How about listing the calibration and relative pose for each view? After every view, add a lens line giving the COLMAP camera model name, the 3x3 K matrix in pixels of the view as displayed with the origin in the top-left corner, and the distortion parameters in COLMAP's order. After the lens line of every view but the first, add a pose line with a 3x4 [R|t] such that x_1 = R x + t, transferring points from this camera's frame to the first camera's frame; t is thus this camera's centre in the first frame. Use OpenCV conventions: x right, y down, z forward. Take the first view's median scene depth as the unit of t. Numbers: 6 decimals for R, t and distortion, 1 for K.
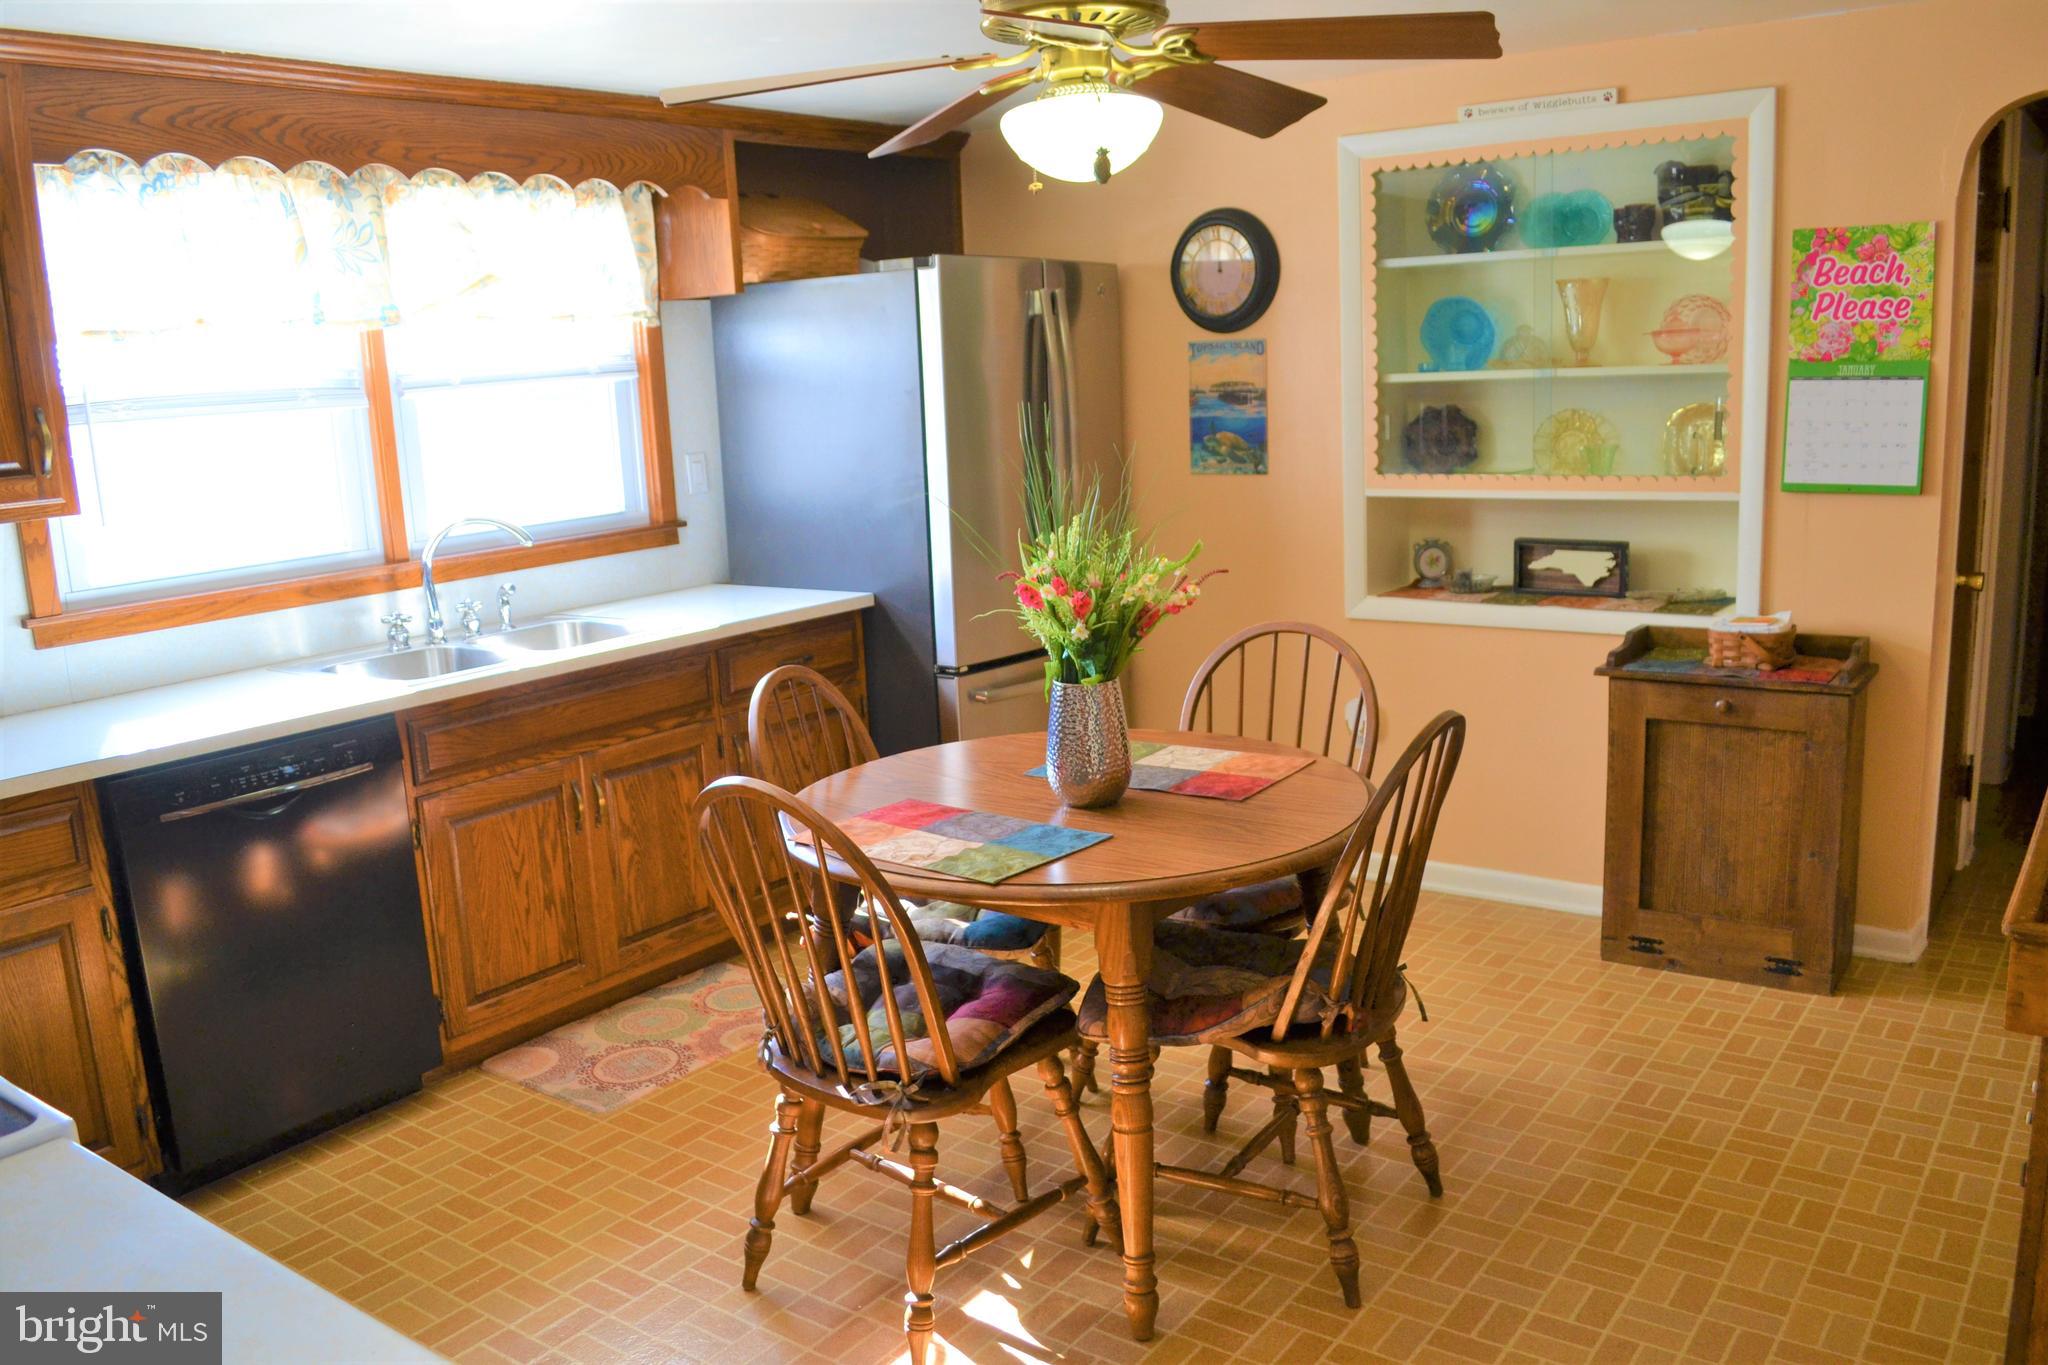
lens RADIAL K [[1638.2, 0, 1023.2], [0, 1638.2, 700.4], [0, 0, 1]] dist [-0.081938, 0.007287]
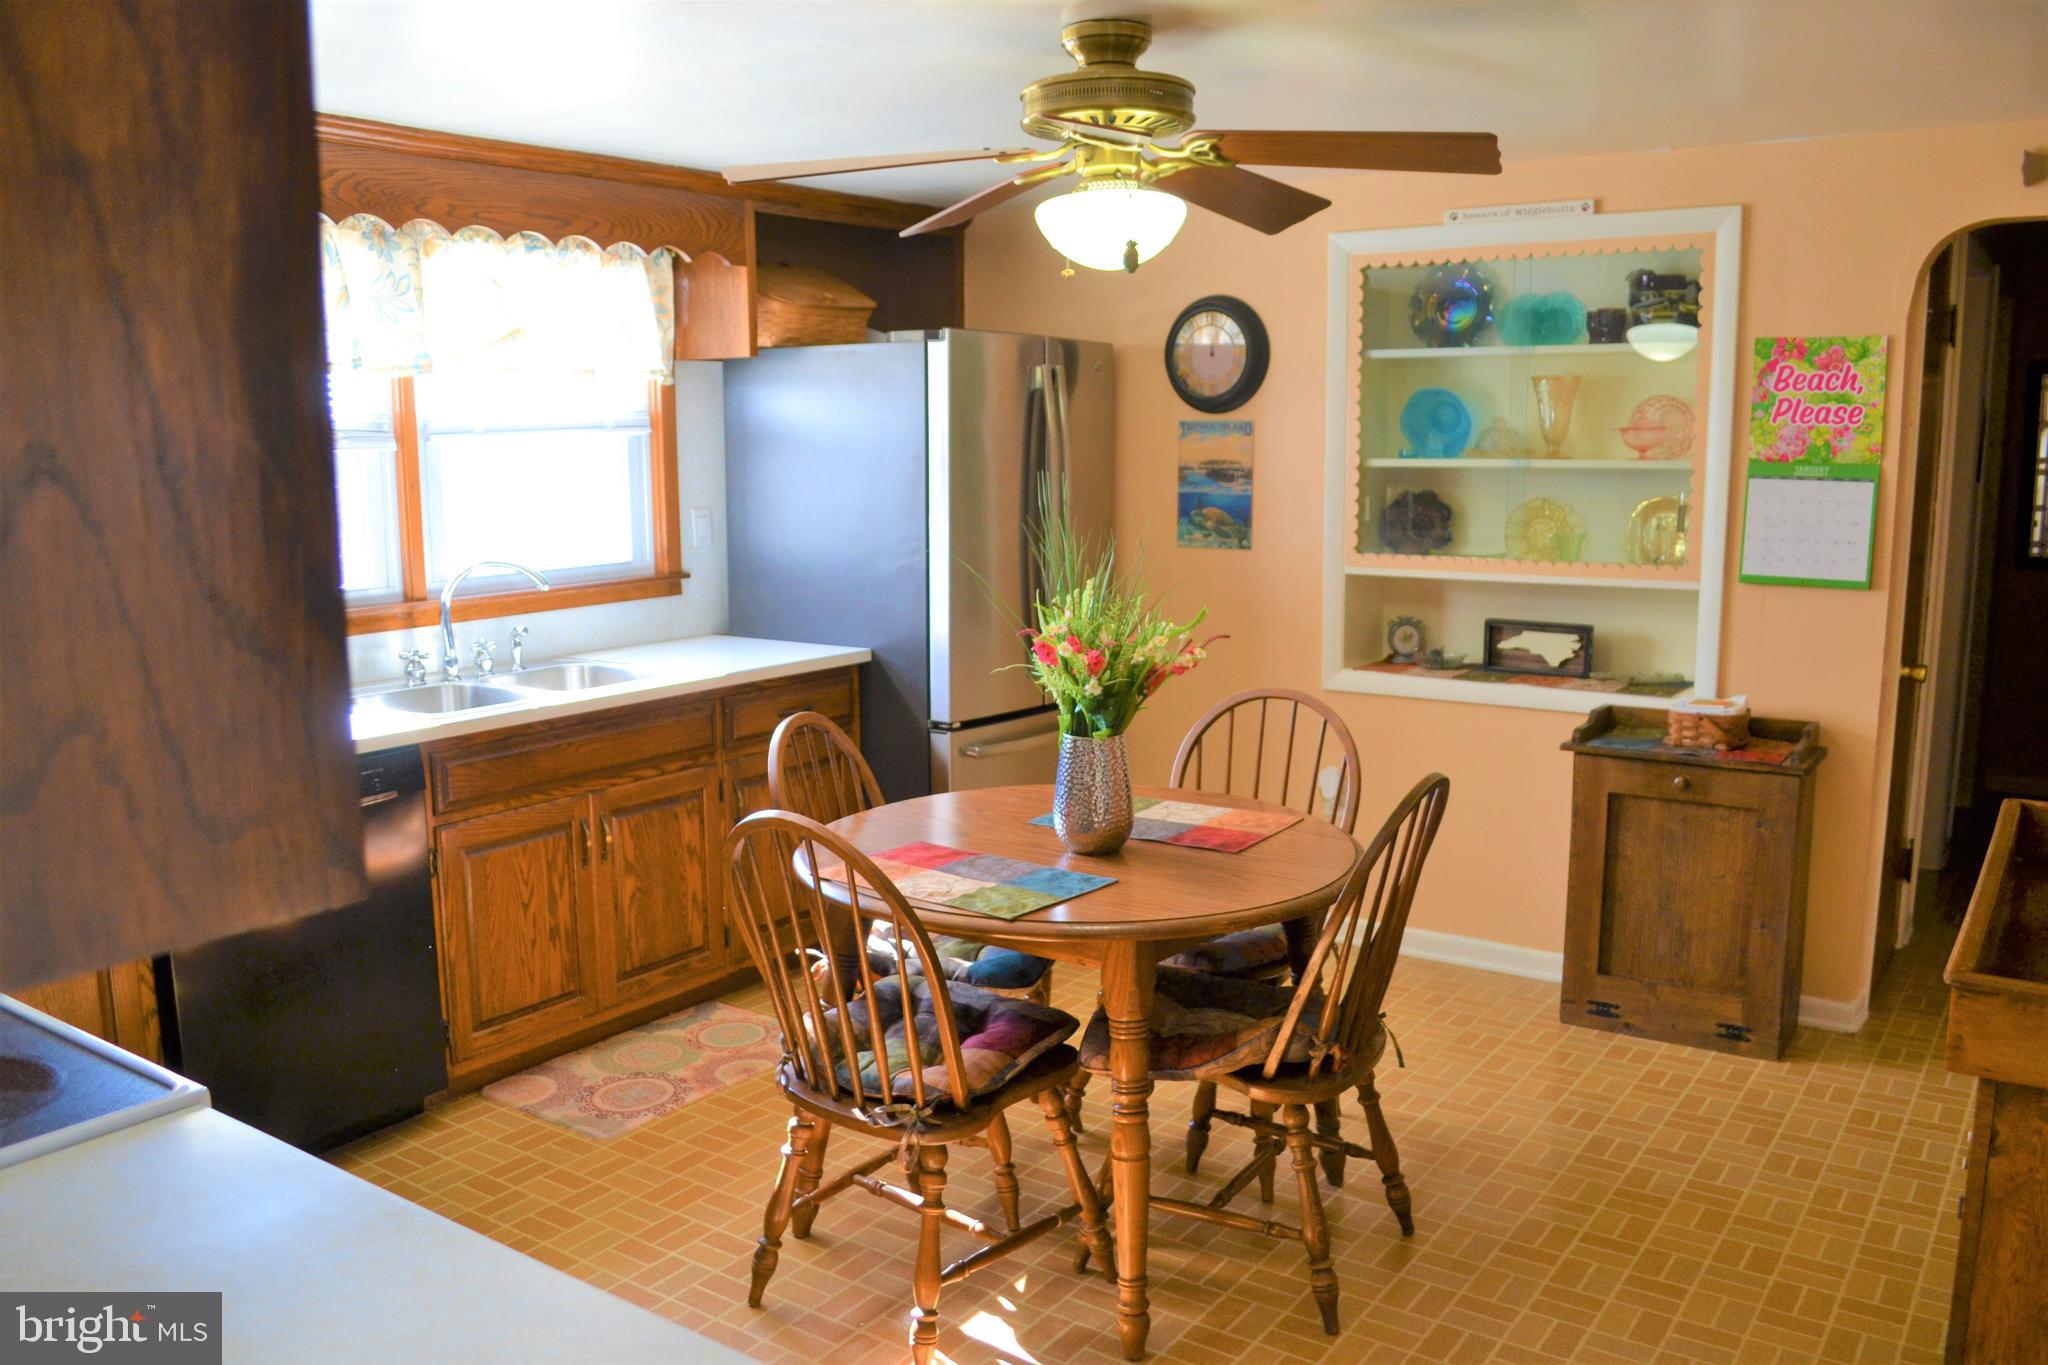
lens RADIAL K [[1638.2, 0, 1023.2], [0, 1638.2, 700.4], [0, 0, 1]] dist [-0.081938, 0.007287]
pose [[0.998898, 0.035541, 0.030643, -0.032035], [-0.034218, 0.998503, -0.042665, 0.009887], [-0.032114, 0.041569, 0.998619, -0.046761]]
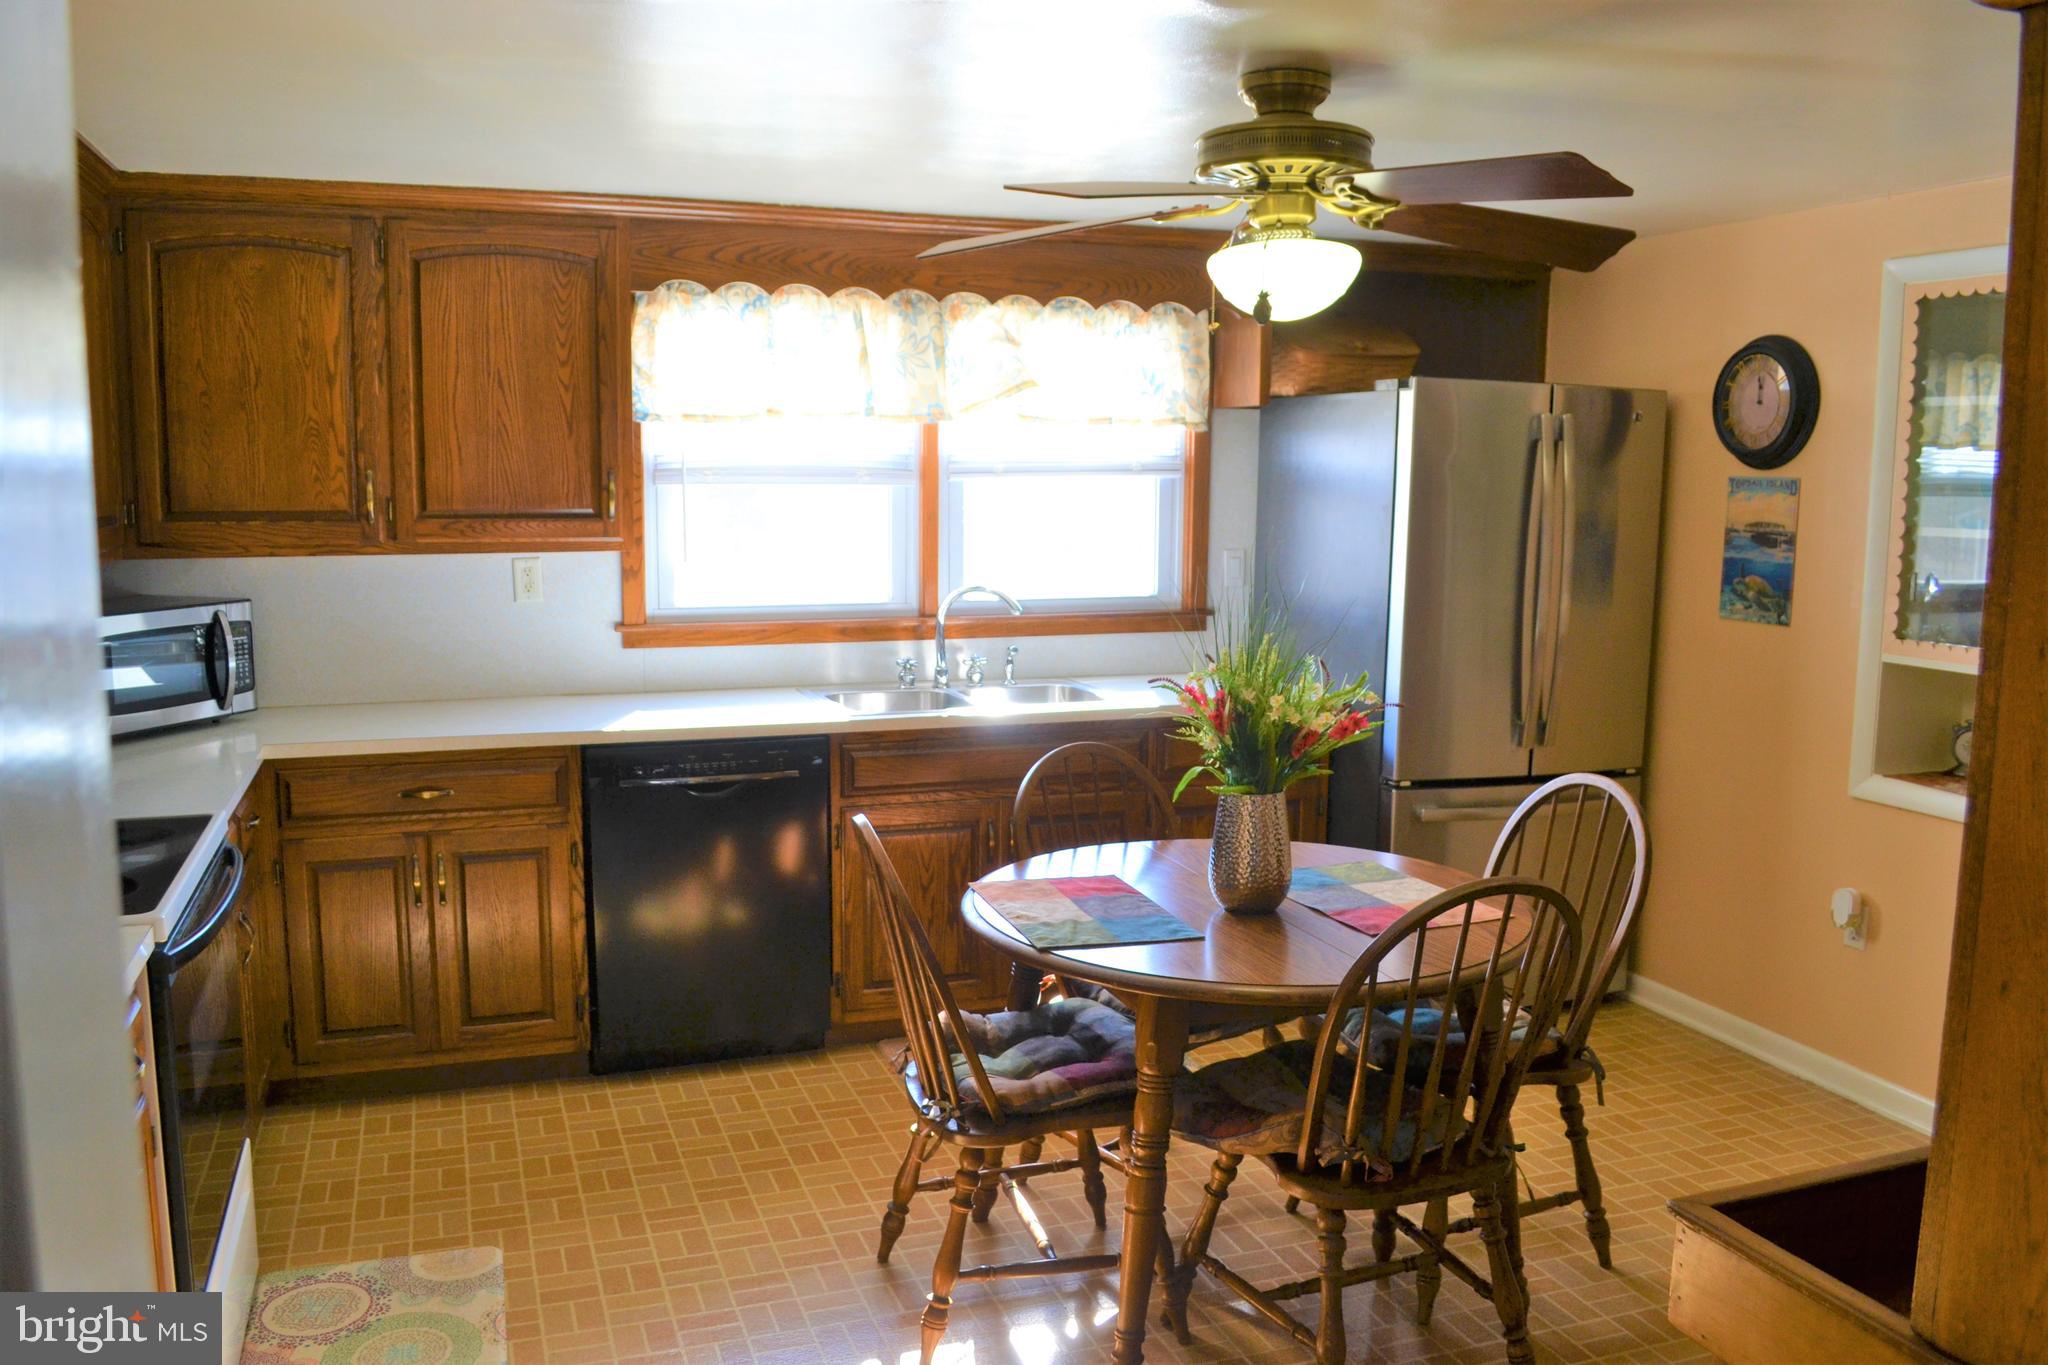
lens RADIAL K [[1638.2, 0, 1023.2], [0, 1638.2, 700.4], [0, 0, 1]] dist [-0.081938, 0.007287]
pose [[0.830113, 0.130518, -0.542105, 0.372091], [-0.159577, 0.987163, -0.006687, -0.030719], [0.534273, 0.092058, 0.840284, 0.031675]]
